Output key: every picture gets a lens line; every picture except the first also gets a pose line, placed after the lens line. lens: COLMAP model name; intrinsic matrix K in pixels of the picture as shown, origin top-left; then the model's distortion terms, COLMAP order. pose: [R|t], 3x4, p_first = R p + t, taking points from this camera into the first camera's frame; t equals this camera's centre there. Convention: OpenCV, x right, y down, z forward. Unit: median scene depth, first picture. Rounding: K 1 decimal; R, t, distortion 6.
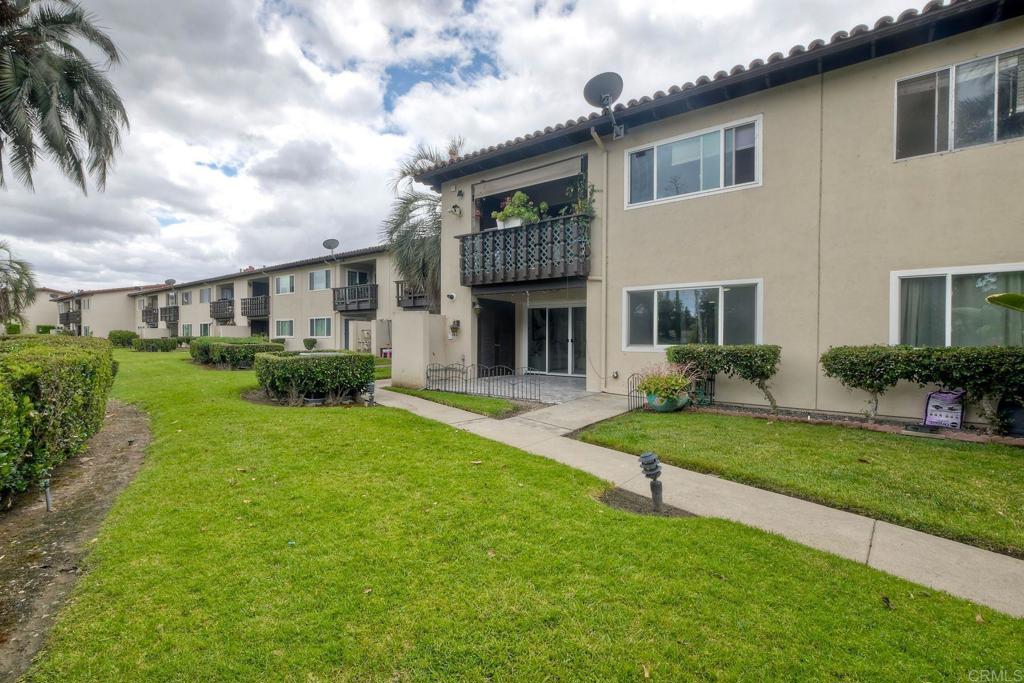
lens RADIAL K [[474.6, 0, 513.3], [0, 474.6, 334.2], [0, 0, 1]] dist [0.013816, -0.011951]
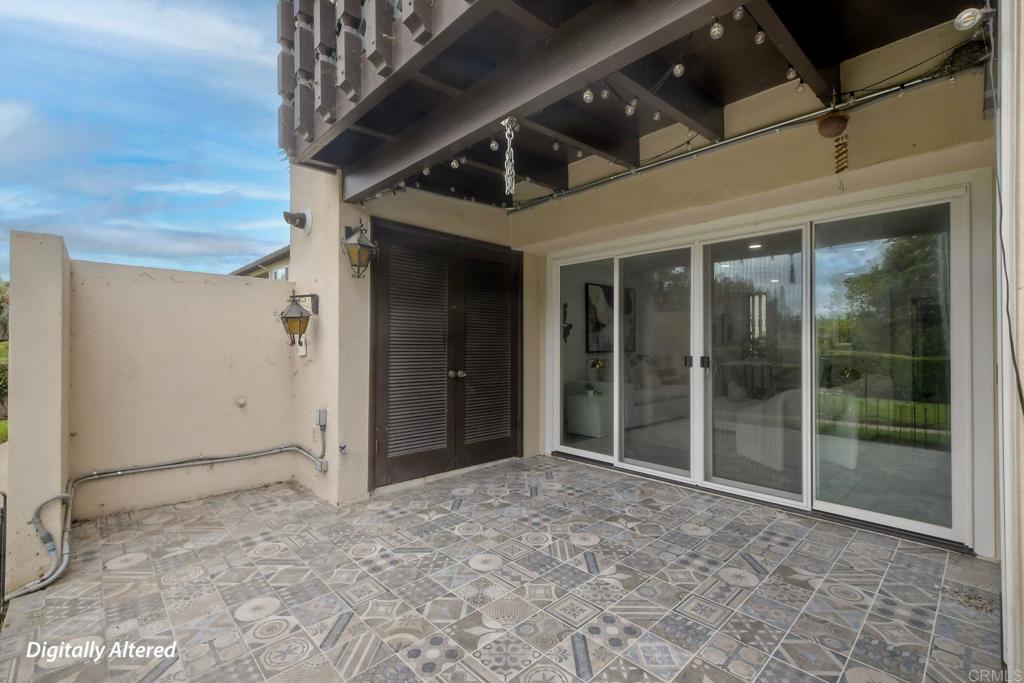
lens RADIAL K [[474.6, 0, 513.3], [0, 474.6, 334.2], [0, 0, 1]] dist [0.013816, -0.011951]
pose [[0.987973, -0.001828, -0.154617, 0.055258], [-0.000662, 0.999871, -0.016054, 0.001945], [0.154627, 0.015963, 0.987844, 0.713991]]
